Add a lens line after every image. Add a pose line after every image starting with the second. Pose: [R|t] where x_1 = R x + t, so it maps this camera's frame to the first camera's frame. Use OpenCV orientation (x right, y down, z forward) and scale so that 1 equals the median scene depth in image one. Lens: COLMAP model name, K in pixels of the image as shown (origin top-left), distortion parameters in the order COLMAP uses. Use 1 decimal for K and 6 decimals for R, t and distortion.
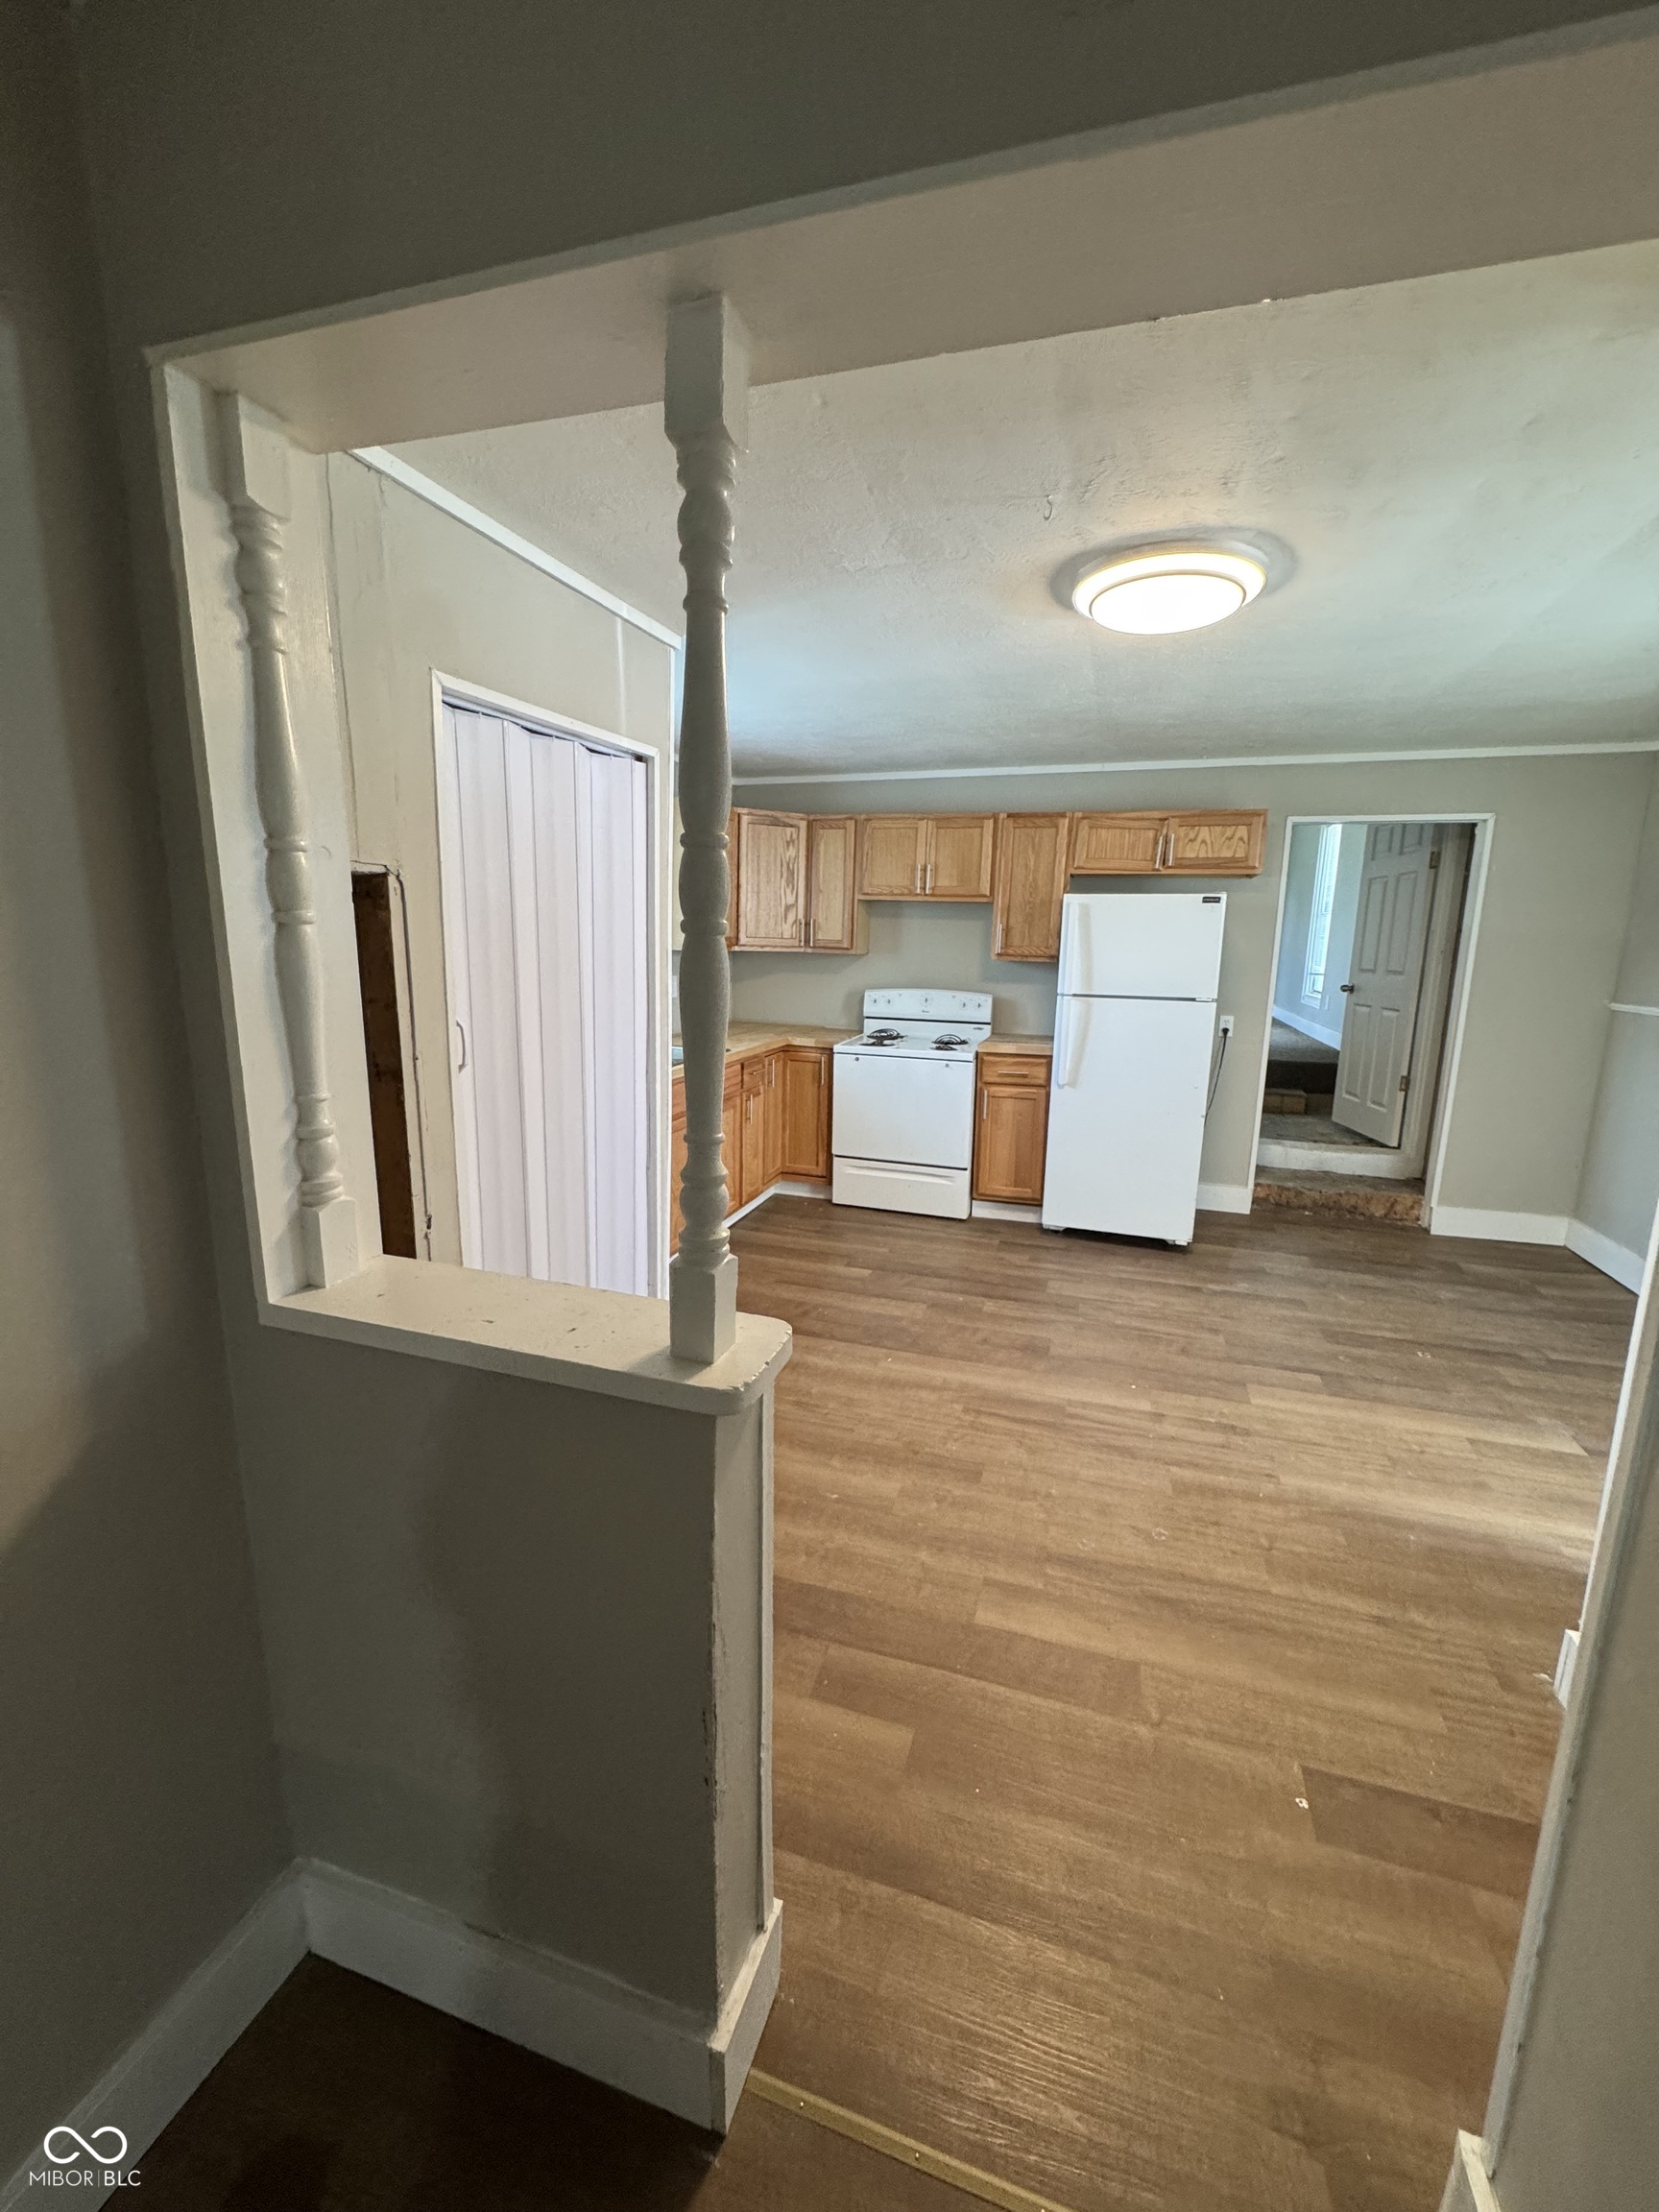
lens RADIAL K [[882.6, 0, 829.5], [0, 882.6, 1106.0], [0, 0, 1]] dist [-0.004422, 0.000676]
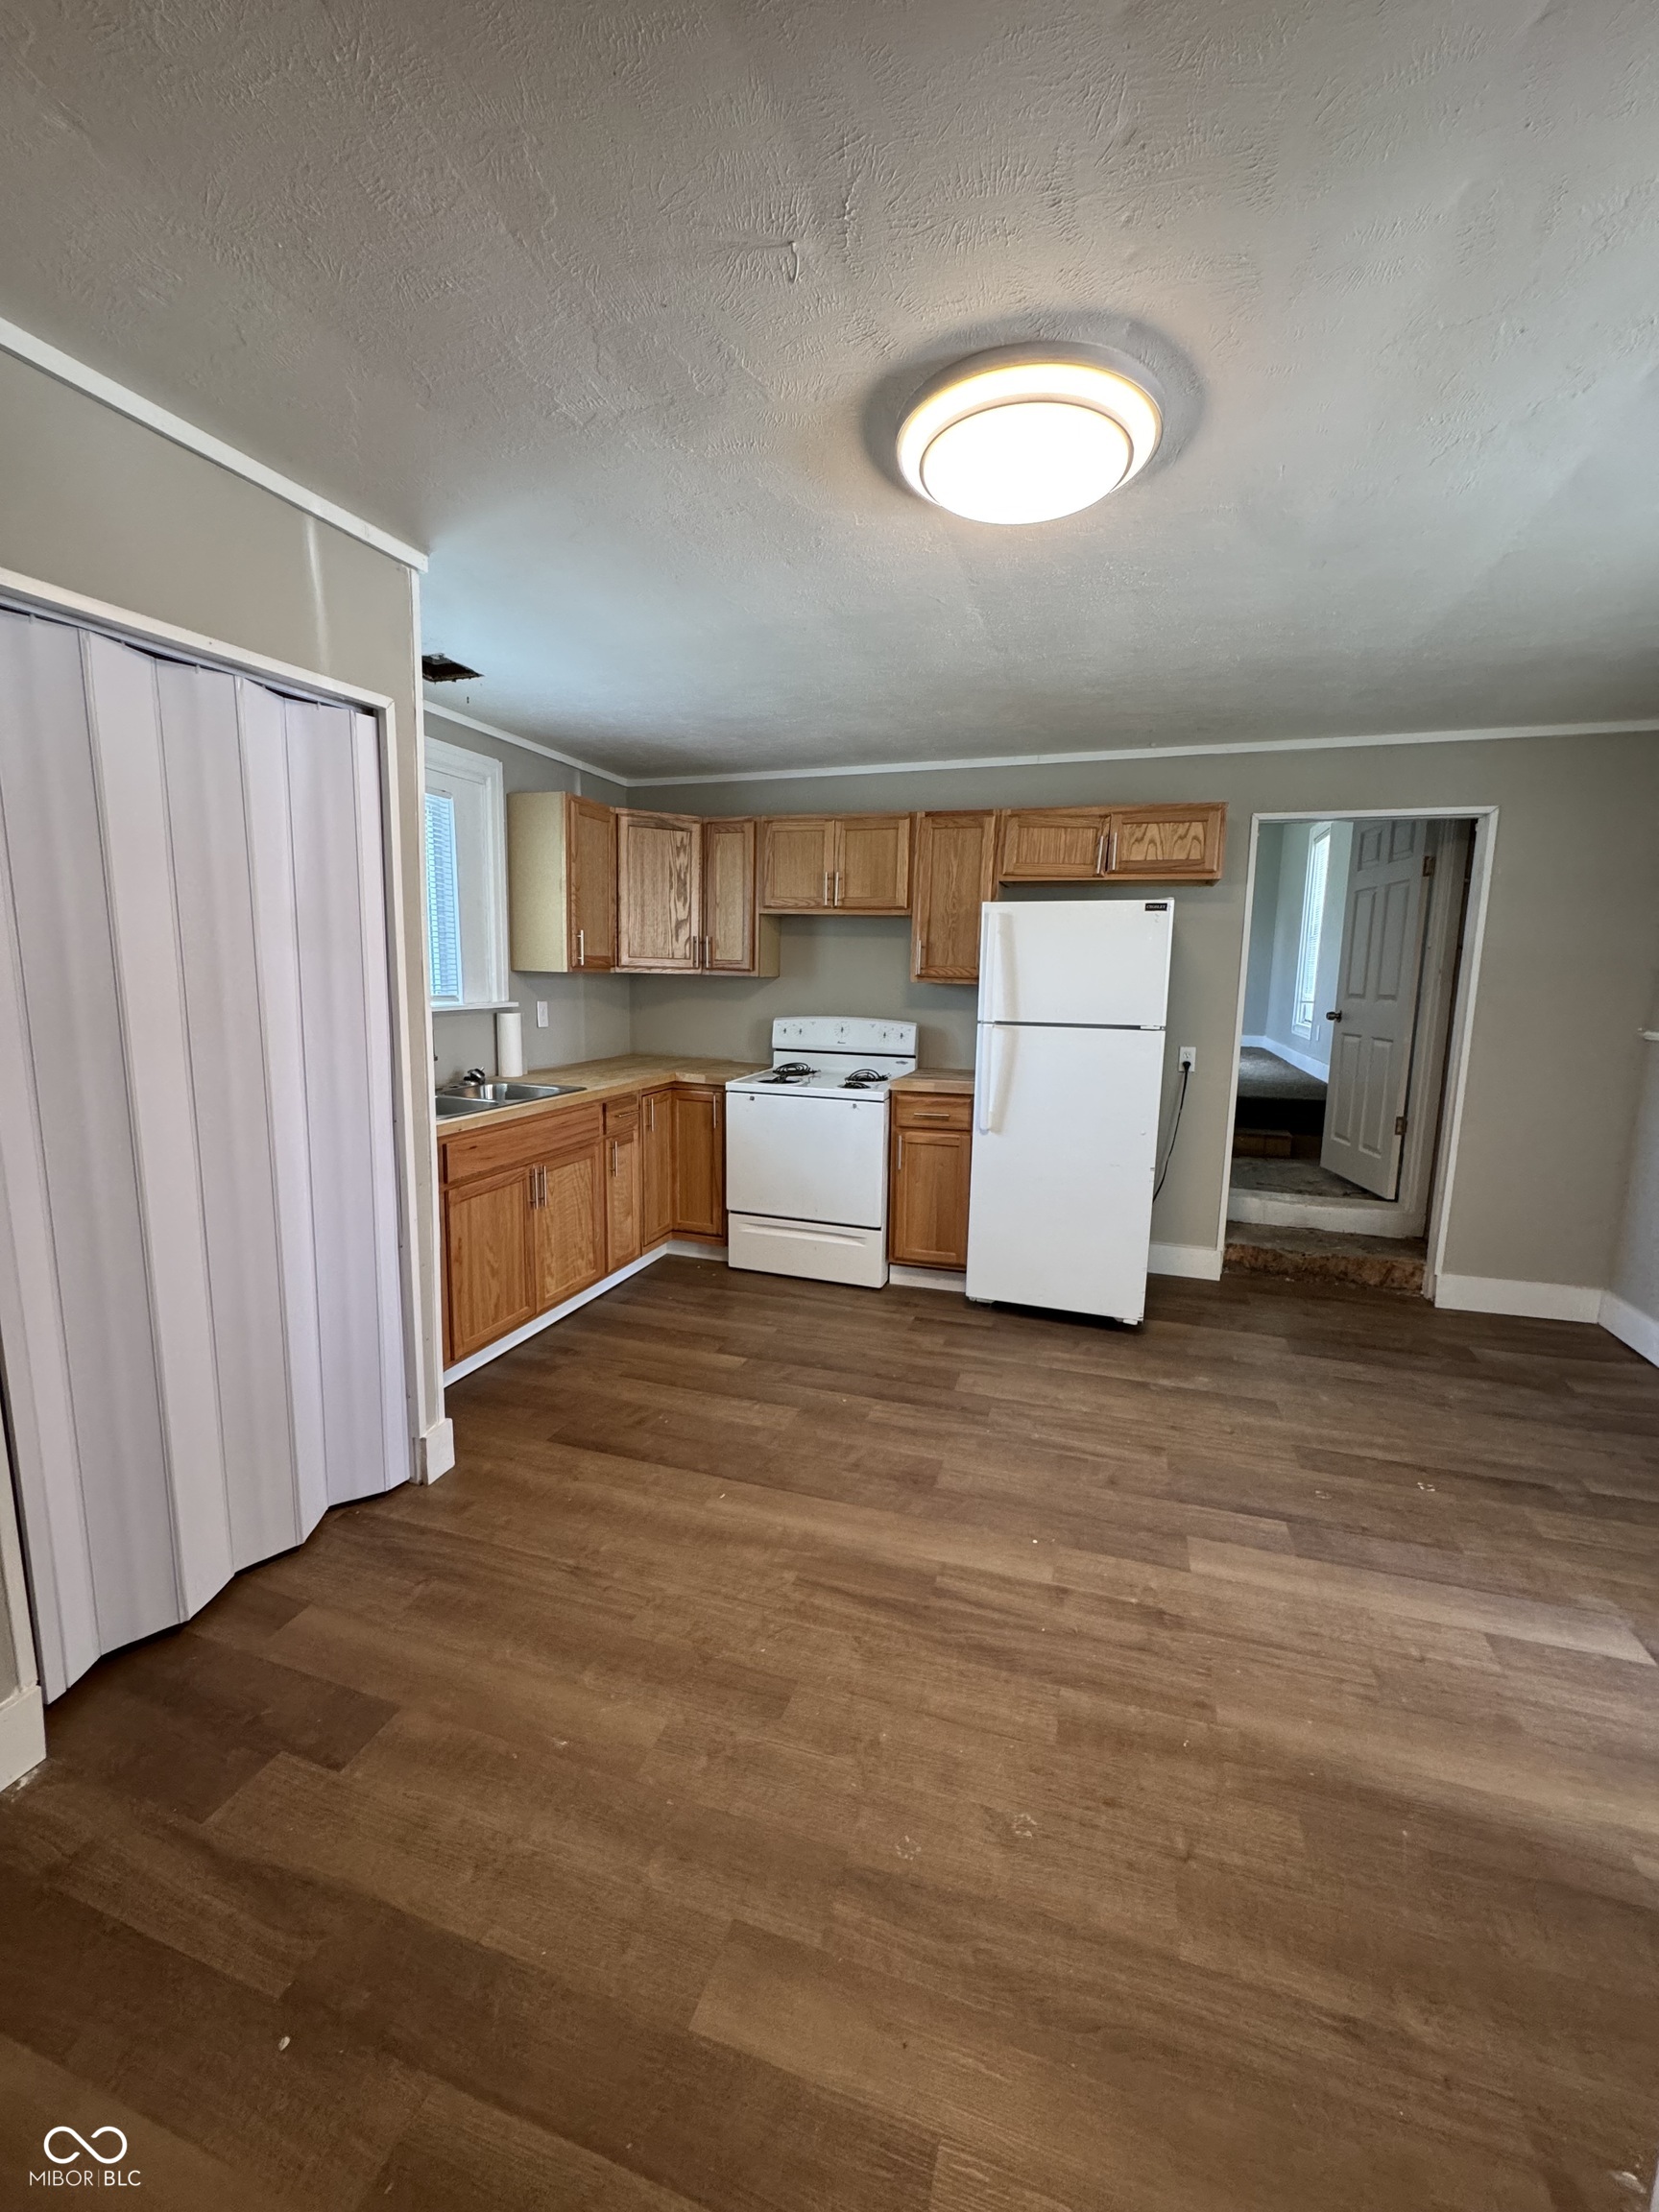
lens RADIAL K [[882.6, 0, 829.5], [0, 882.6, 1106.0], [0, 0, 1]] dist [-0.004422, 0.000676]
pose [[0.999978, -0.000777, -0.006515, 0.120676], [0.000538, 0.999331, -0.036561, -0.016155], [0.006539, 0.036557, 0.999310, 0.163957]]
